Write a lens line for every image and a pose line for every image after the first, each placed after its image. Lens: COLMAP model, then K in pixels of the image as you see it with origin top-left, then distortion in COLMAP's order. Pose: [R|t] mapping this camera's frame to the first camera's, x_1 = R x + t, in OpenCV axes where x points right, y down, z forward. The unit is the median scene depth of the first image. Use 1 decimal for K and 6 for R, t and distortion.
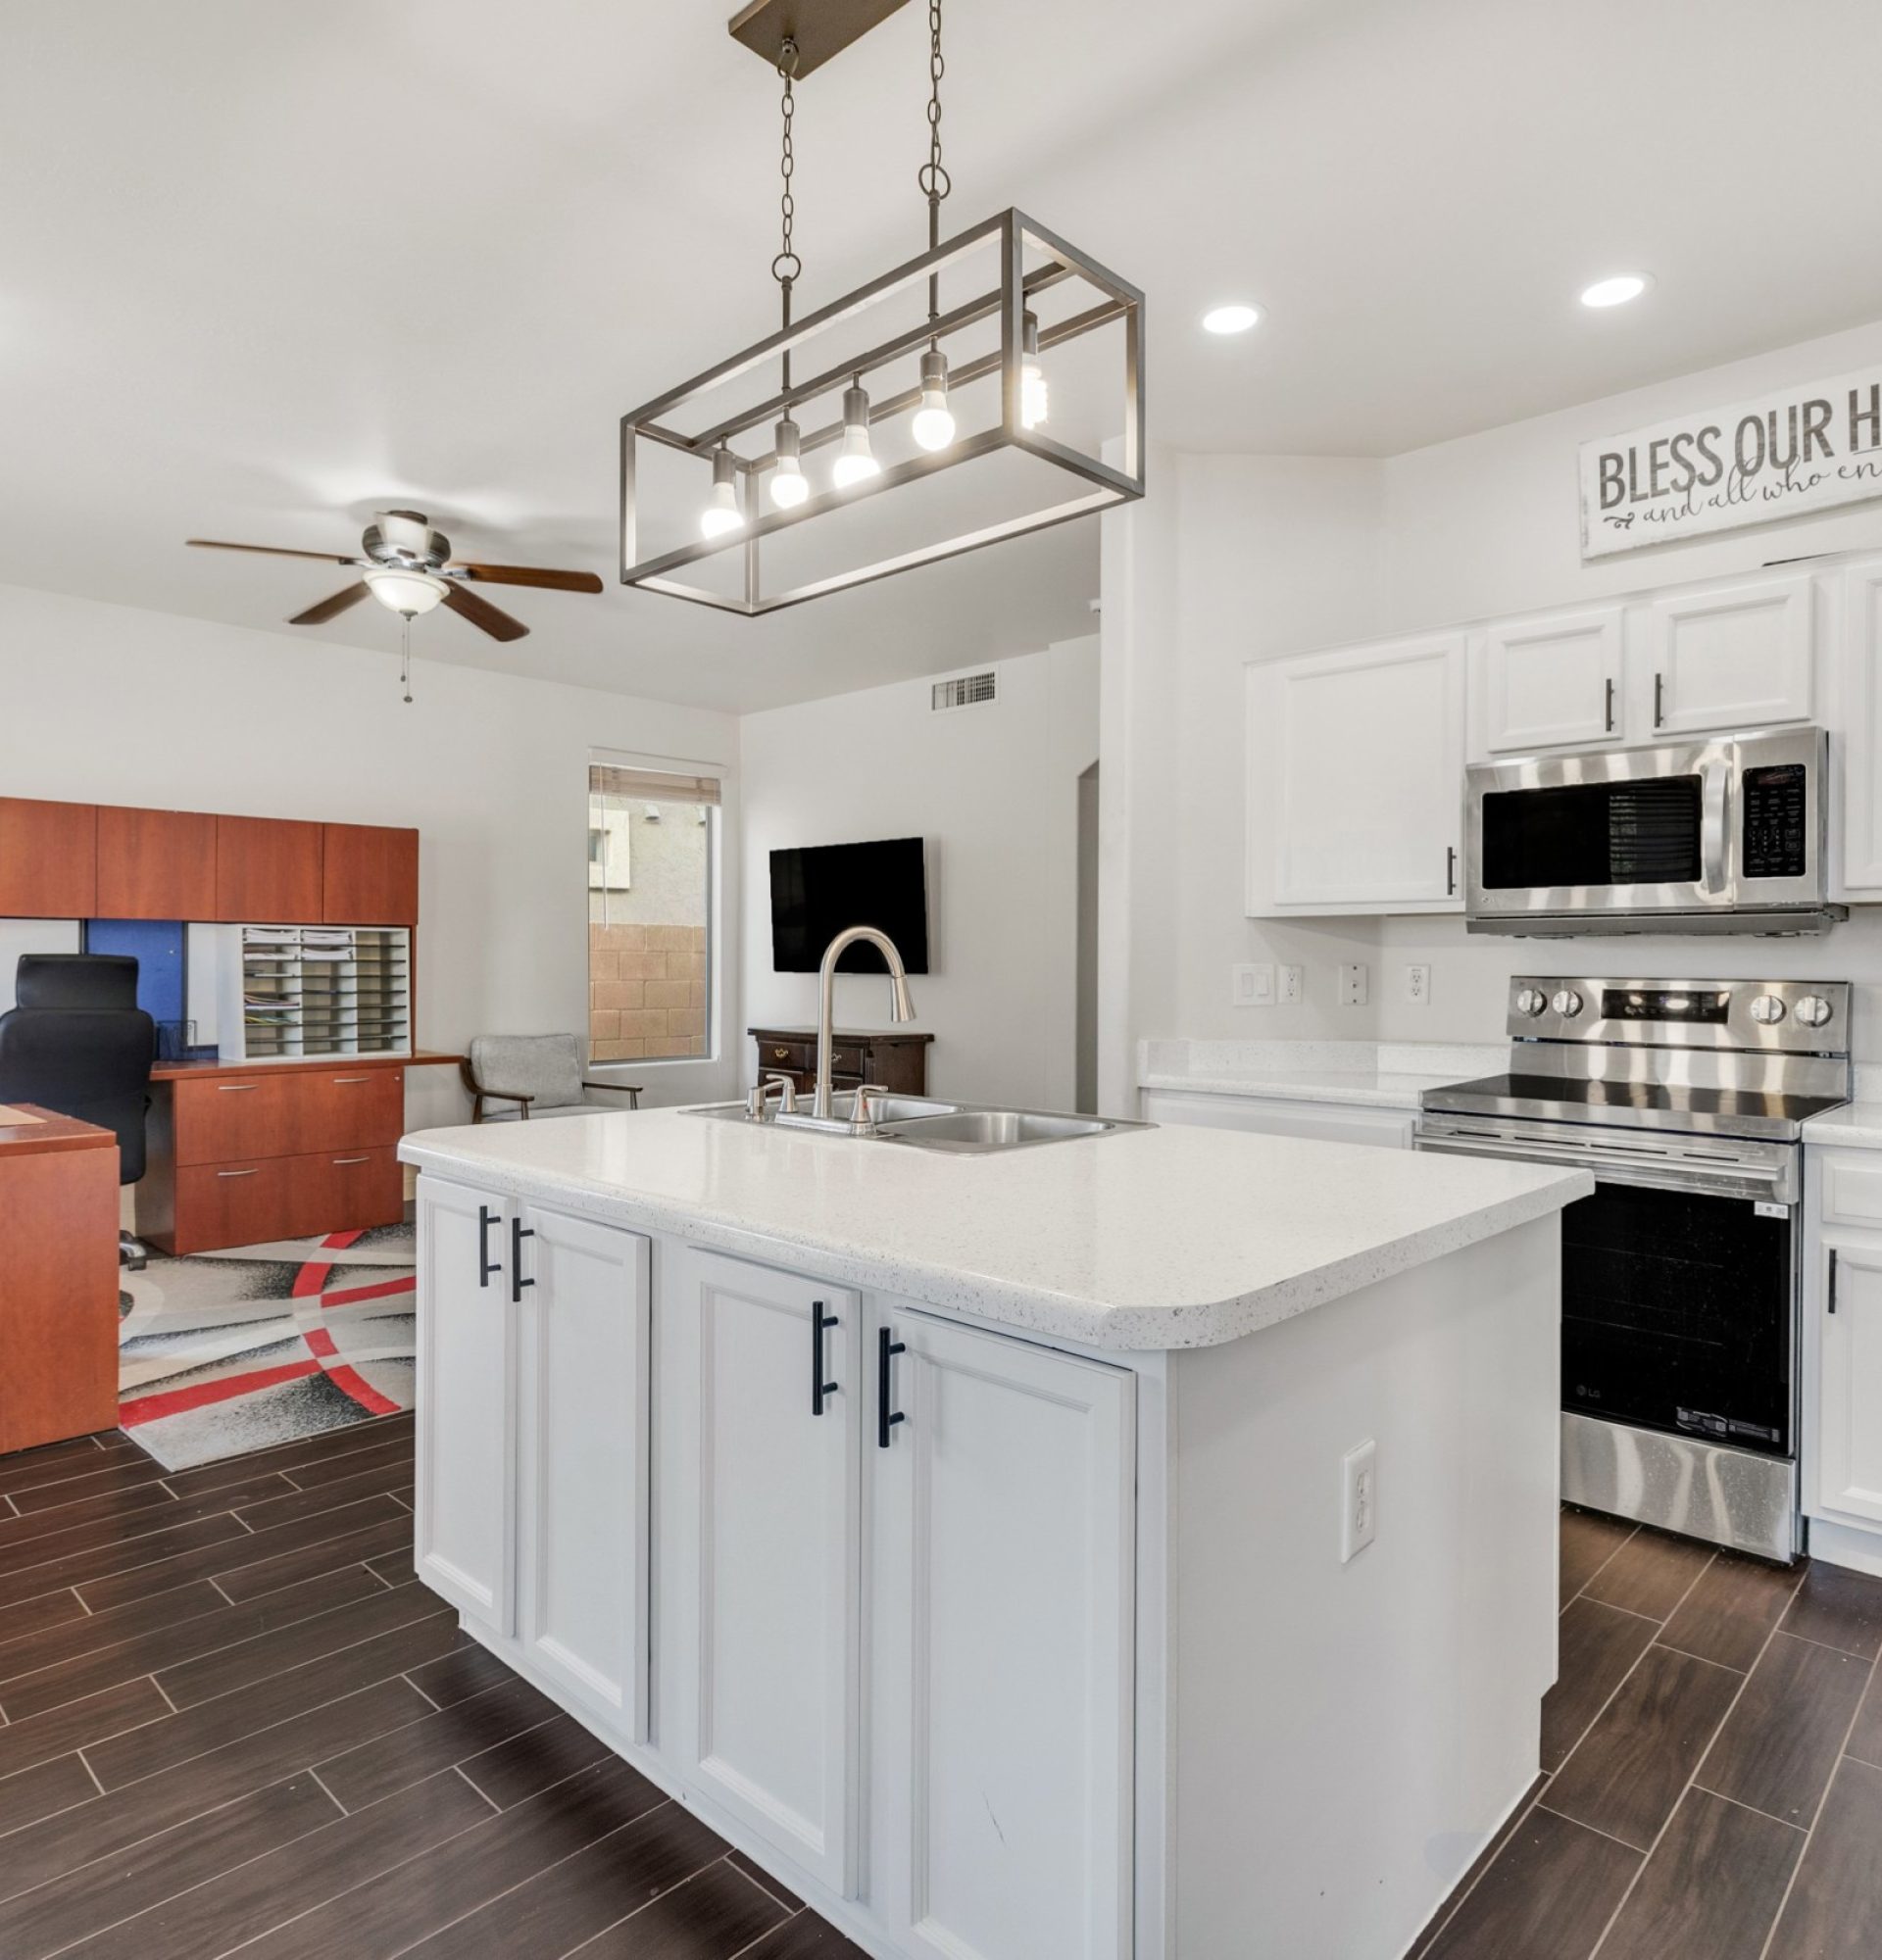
lens RADIAL K [[1266.0, 0, 927.6], [0, 1266.0, 971.4], [0, 0, 1]] dist [0.006587, 0.002922]
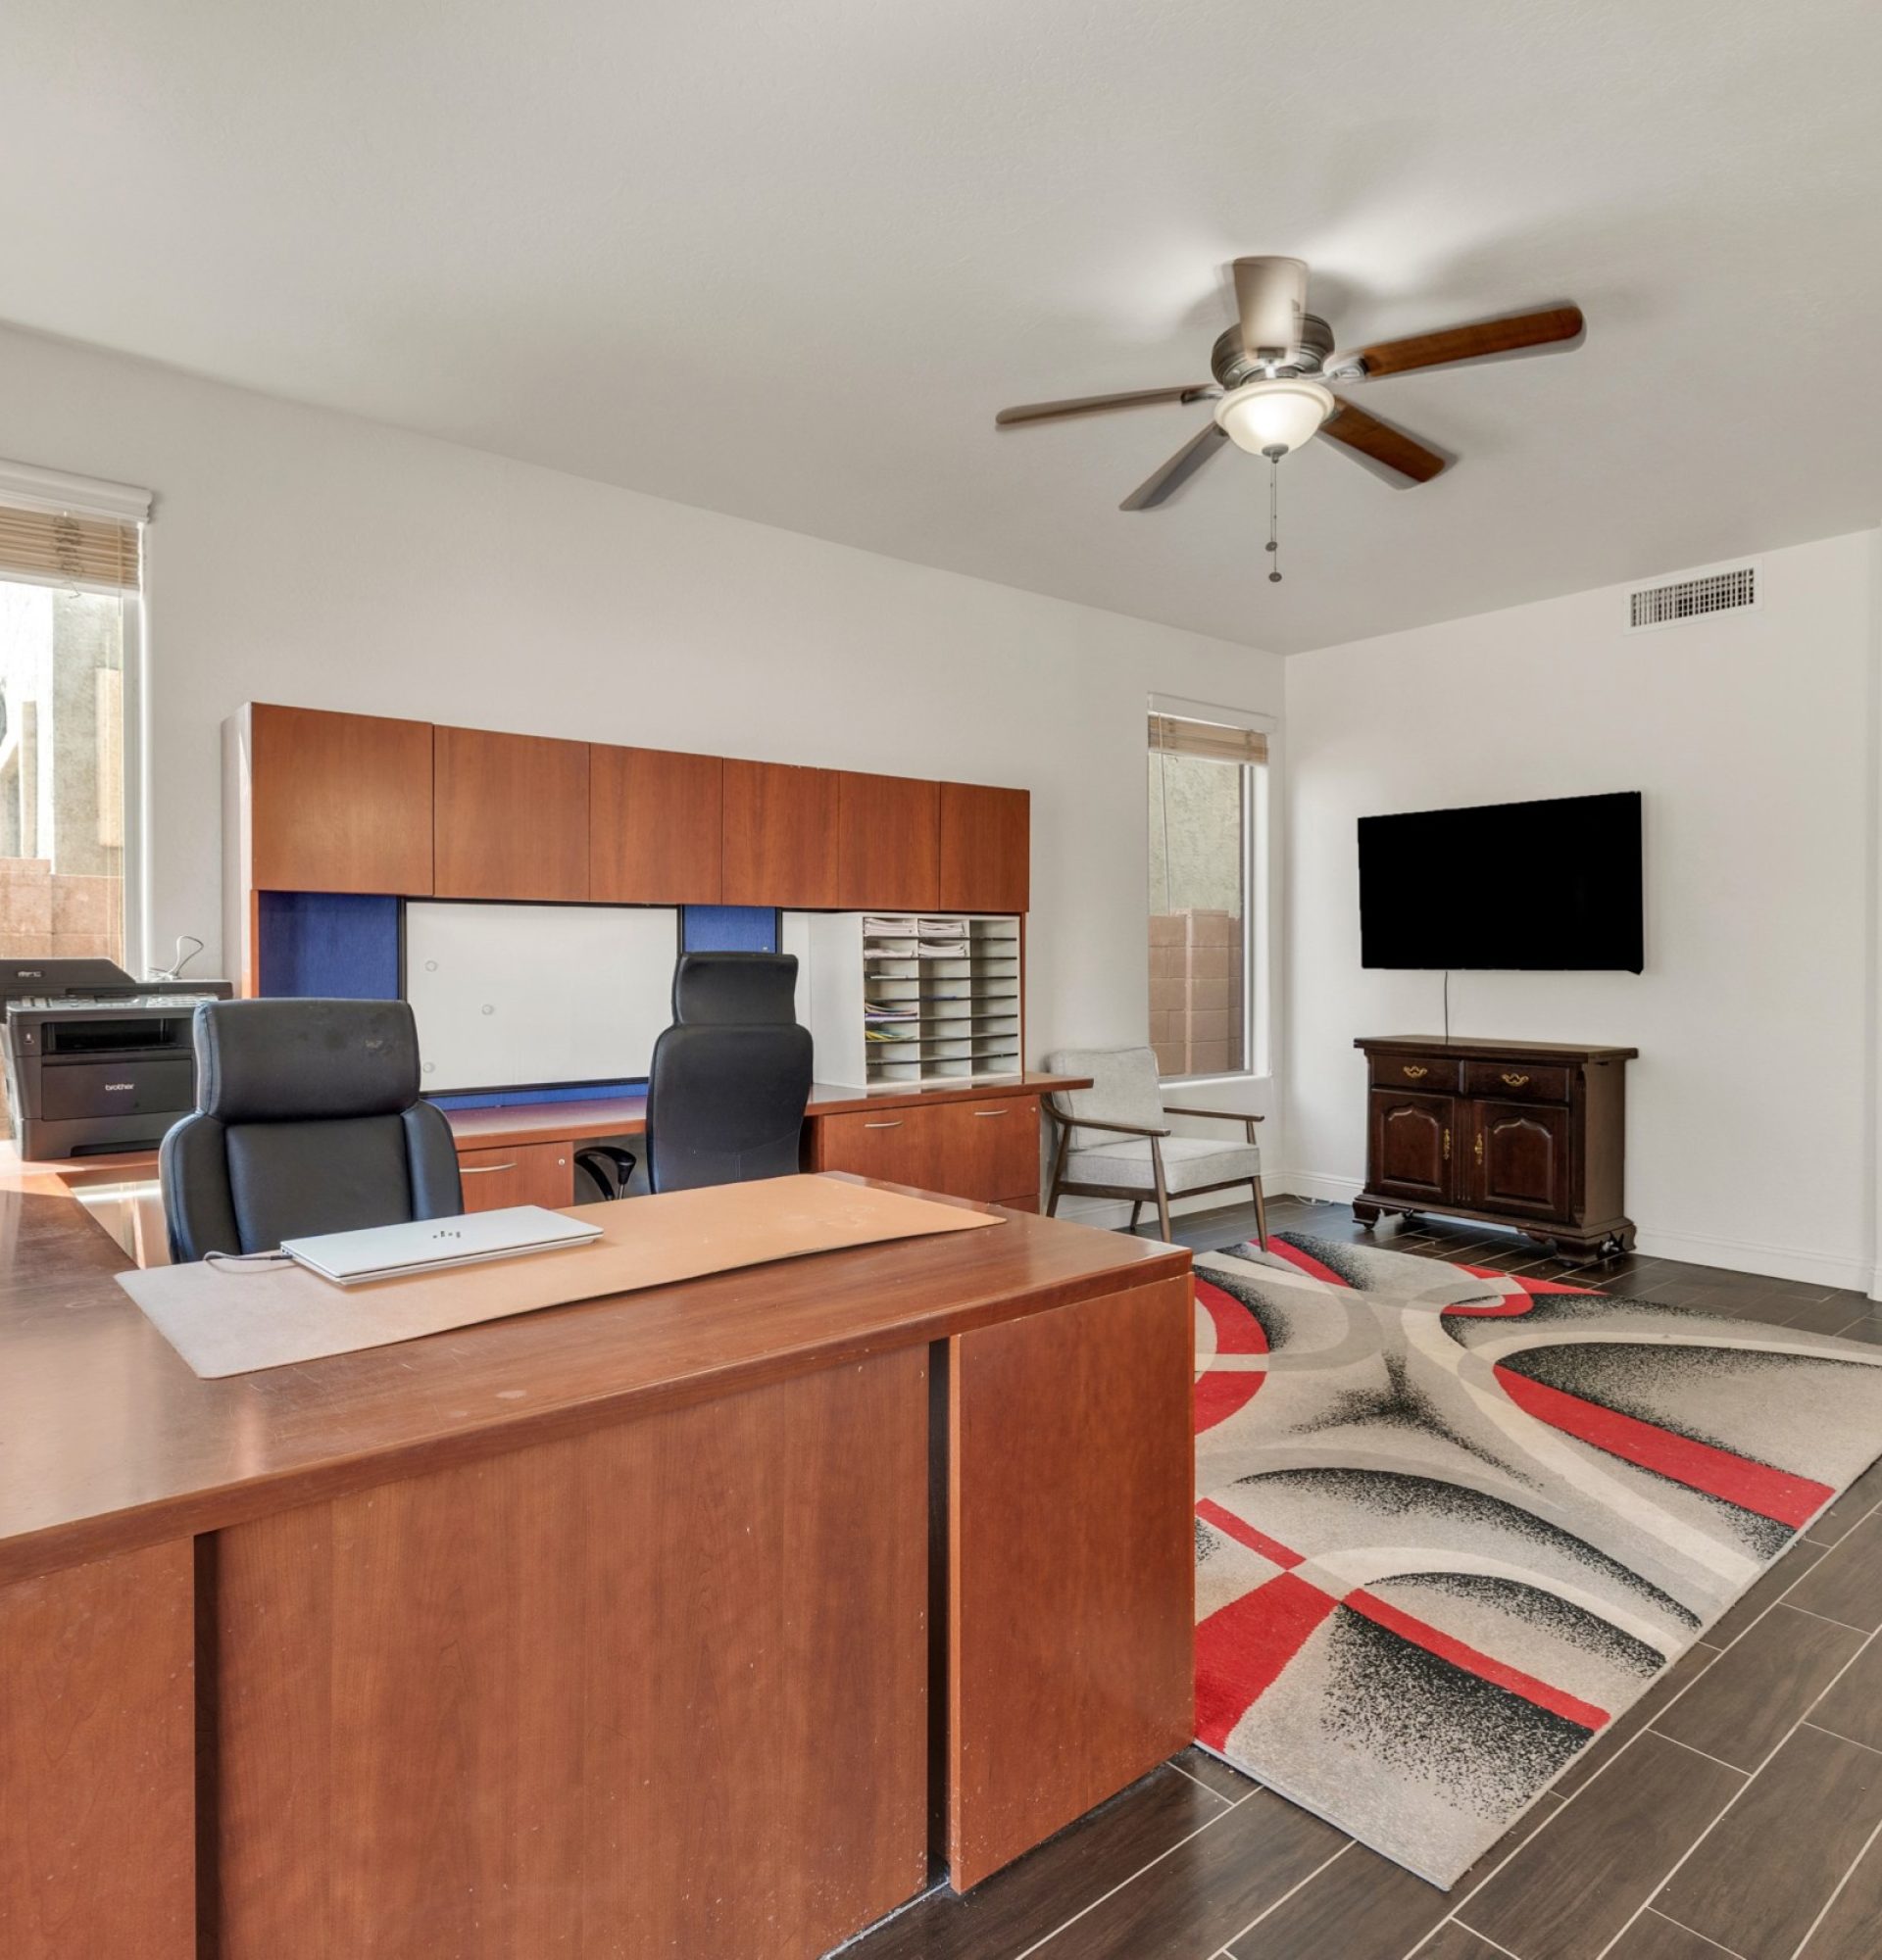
lens RADIAL K [[1266.0, 0, 949.2], [0, 1266.0, 968.7], [0, 0, 1]] dist [0.006587, 0.002922]
pose [[0.994811, -0.005742, -0.101574, -0.669769], [0.005916, 0.999982, 0.001412, -0.005339], [0.101564, -0.002006, 0.994827, 0.386831]]
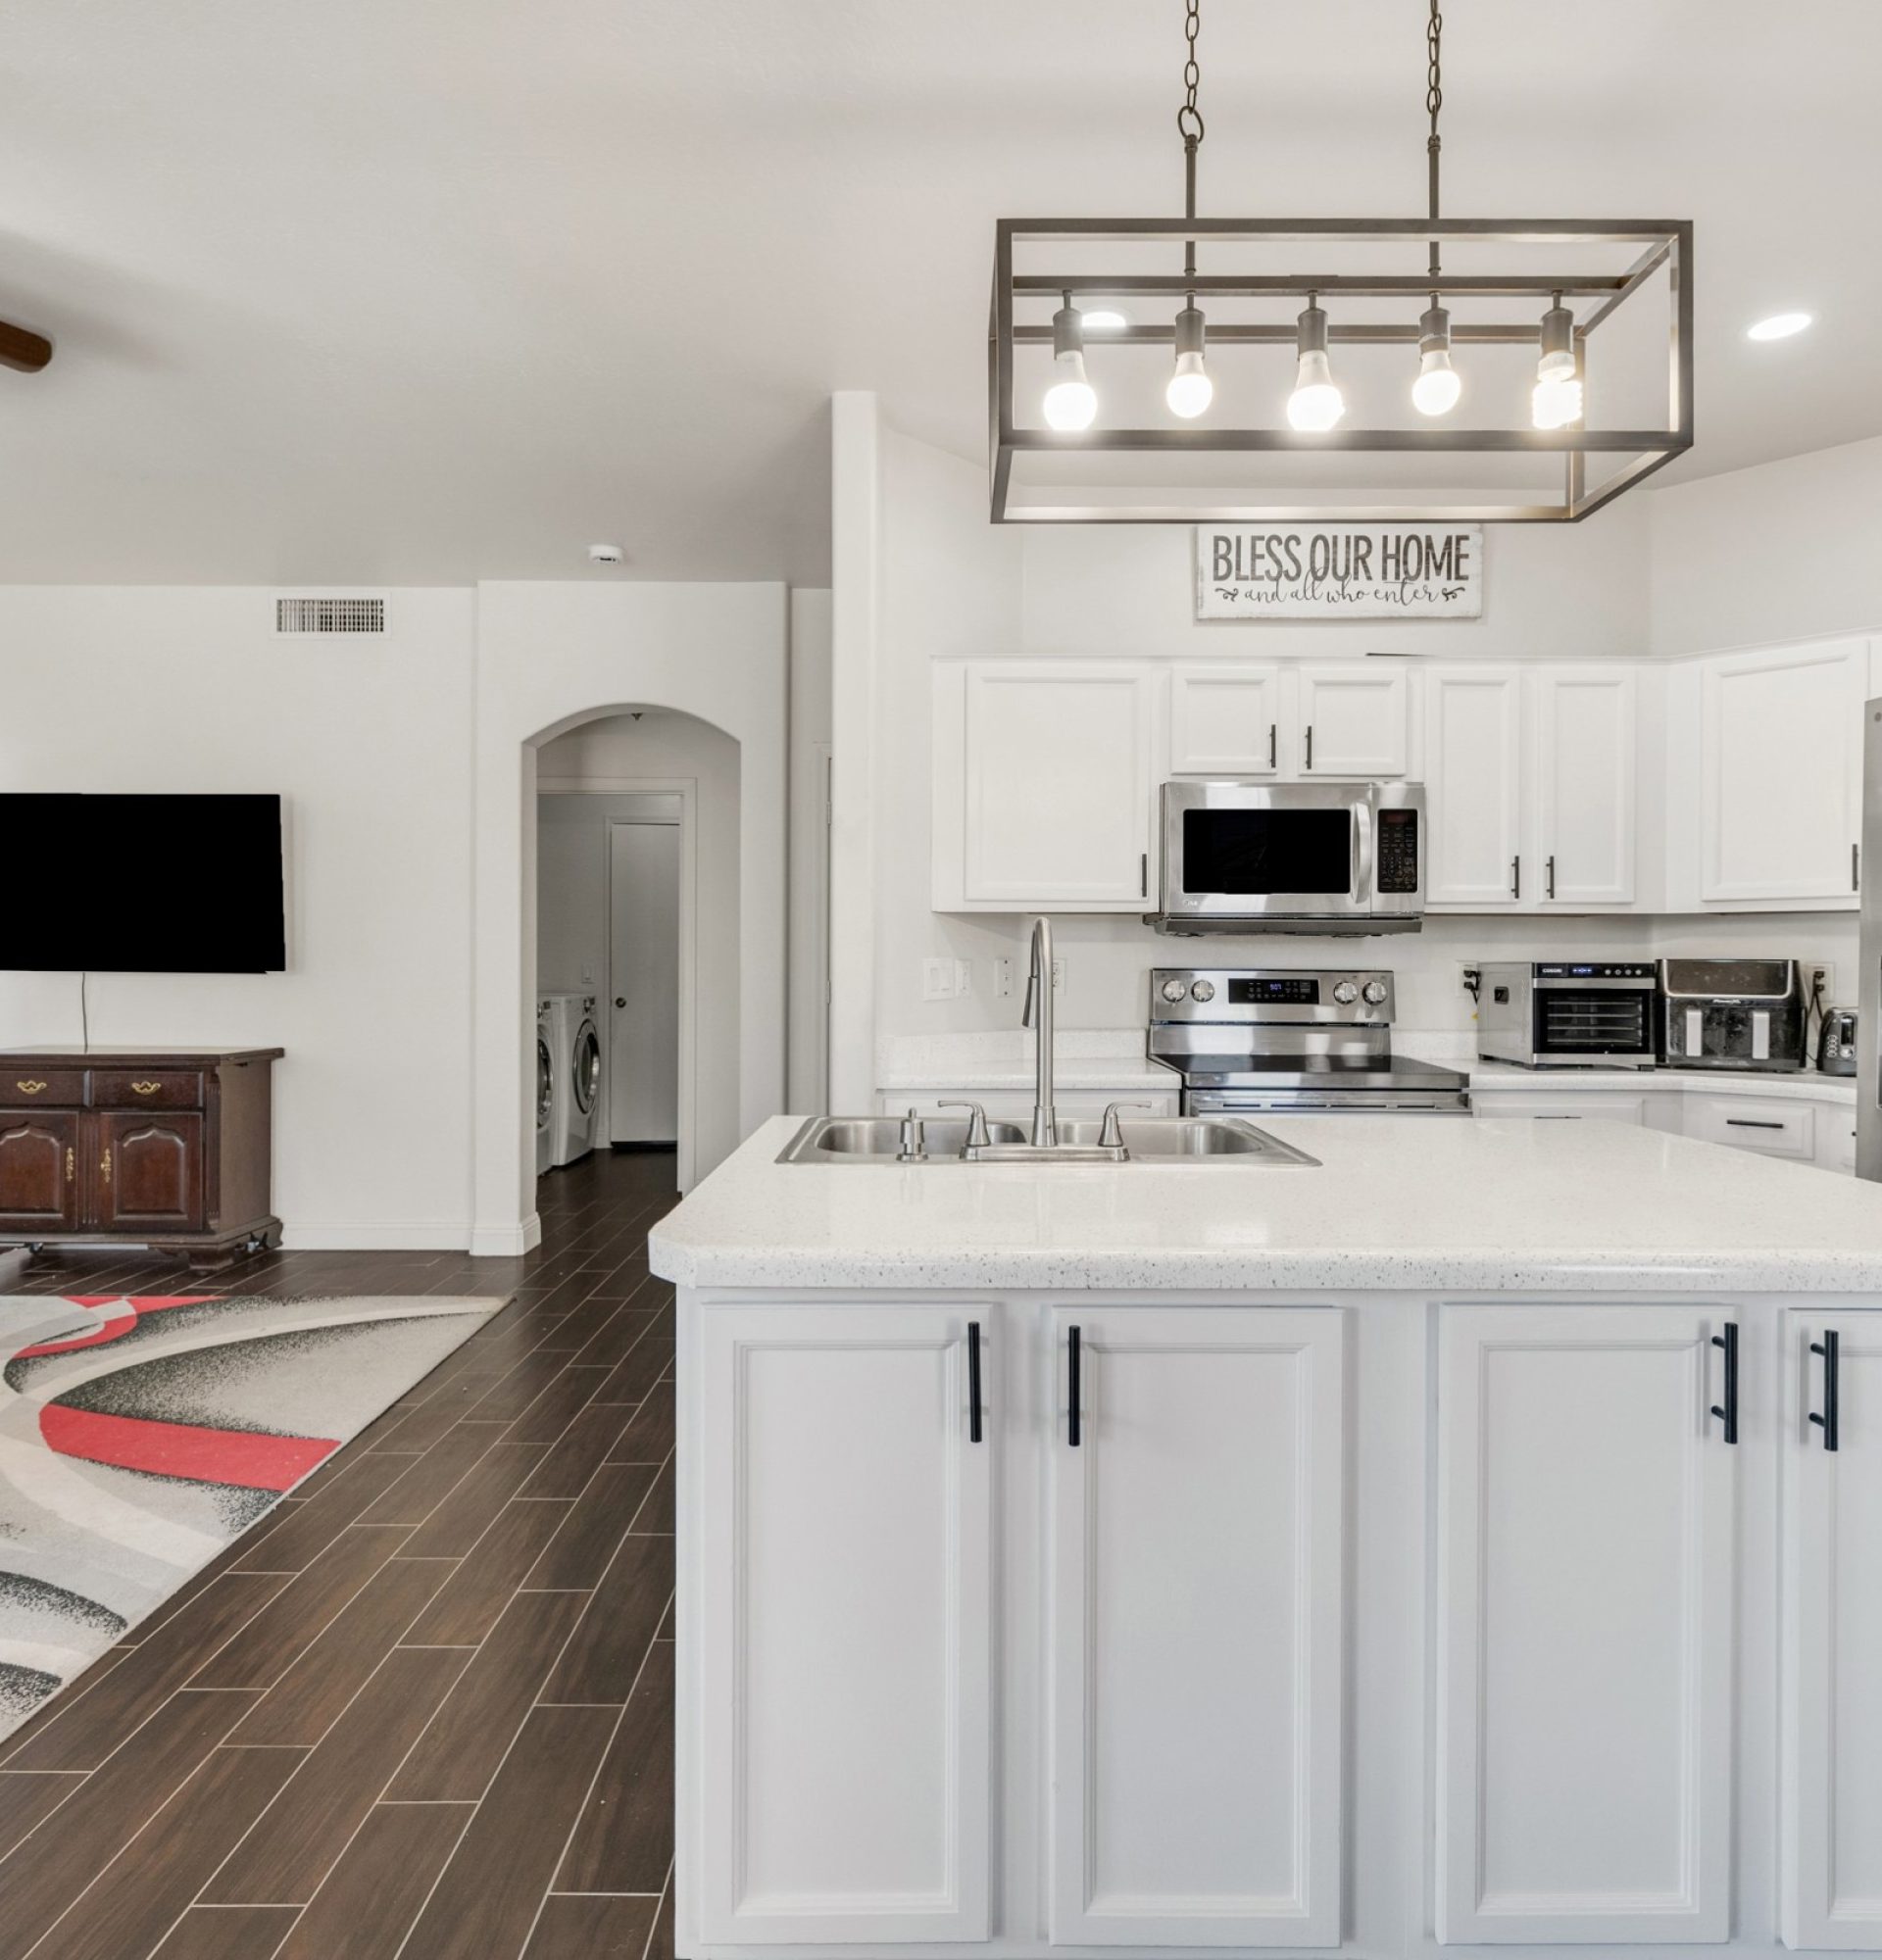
lens RADIAL K [[1266.0, 0, 942.9], [0, 1266.0, 973.0], [0, 0, 1]] dist [0.006587, 0.002922]
pose [[0.720106, -0.011380, 0.693770, -0.494256], [0.005604, 0.999928, 0.010585, -0.005523], [-0.693841, -0.003735, 0.720118, 0.311649]]
